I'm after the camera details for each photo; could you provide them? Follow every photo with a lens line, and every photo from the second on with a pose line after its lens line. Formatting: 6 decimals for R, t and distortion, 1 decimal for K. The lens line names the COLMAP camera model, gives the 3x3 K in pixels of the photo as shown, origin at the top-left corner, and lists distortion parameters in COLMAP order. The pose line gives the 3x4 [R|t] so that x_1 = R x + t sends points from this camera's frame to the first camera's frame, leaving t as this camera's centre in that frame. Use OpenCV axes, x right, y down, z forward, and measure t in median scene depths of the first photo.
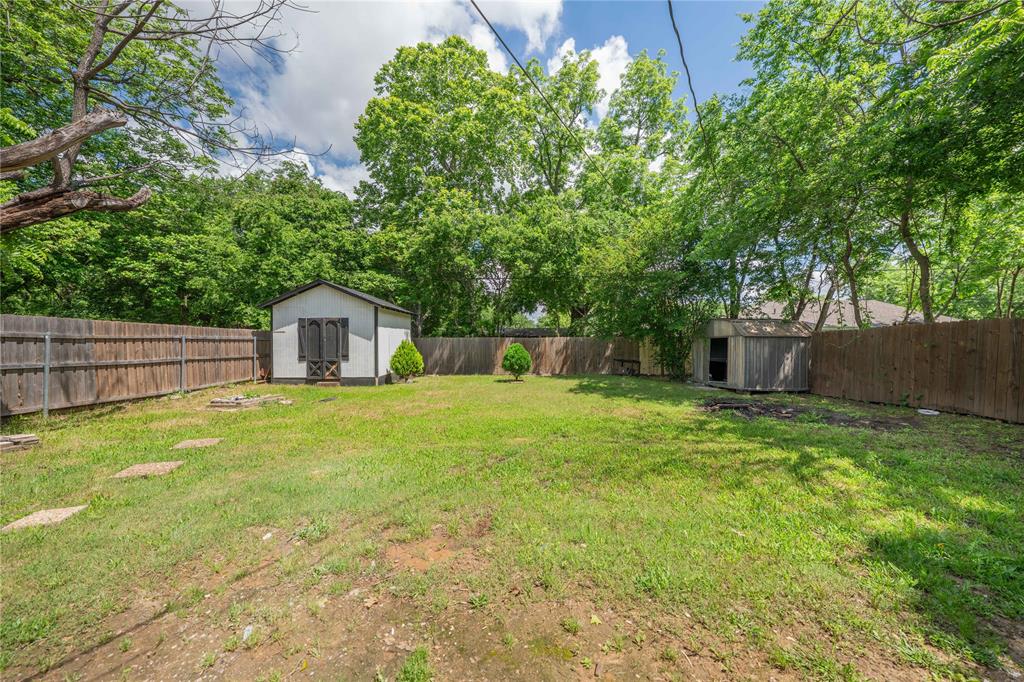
lens RADIAL K [[349.8, 0, 512.0], [0, 349.8, 341.0], [0, 0, 1]] dist [-0.032220, 0.006517]
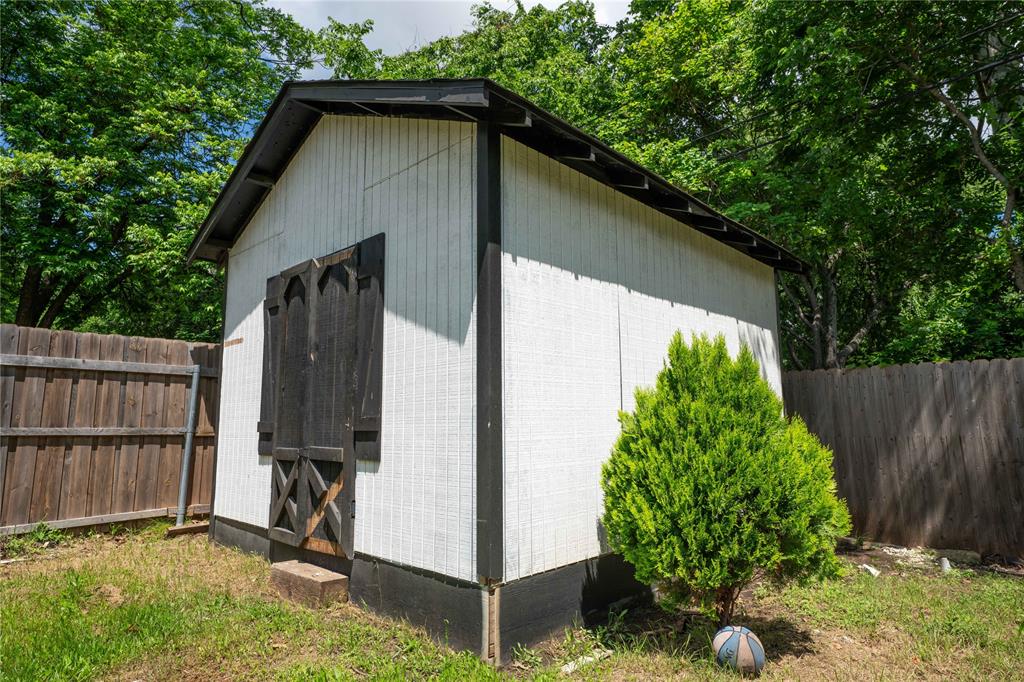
lens RADIAL K [[586.2, 0, 512.0], [0, 586.2, 341.0], [0, 0, 1]] dist [0.019562, 0.000026]
pose [[0.712837, -0.096963, -0.694594, -0.276218], [0.002976, 0.990806, -0.135260, 0.048751], [0.701323, 0.094351, 0.706572, 1.134345]]
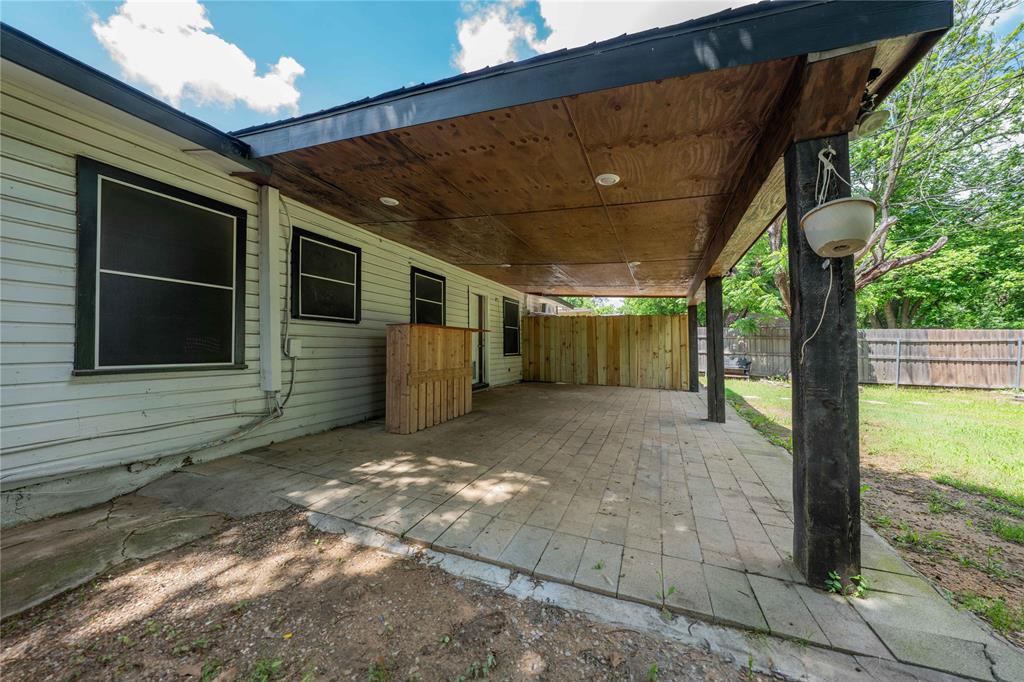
lens RADIAL K [[357.6, 0, 512.0], [0, 357.6, 341.0], [0, 0, 1]] dist [-0.031963, 0.006031]
pose [[-0.376992, -0.015629, -0.926085, 0.729681], [-0.005895, 0.999878, -0.014474, 0.017907], [0.926198, 0.000003, -0.377038, -0.109349]]
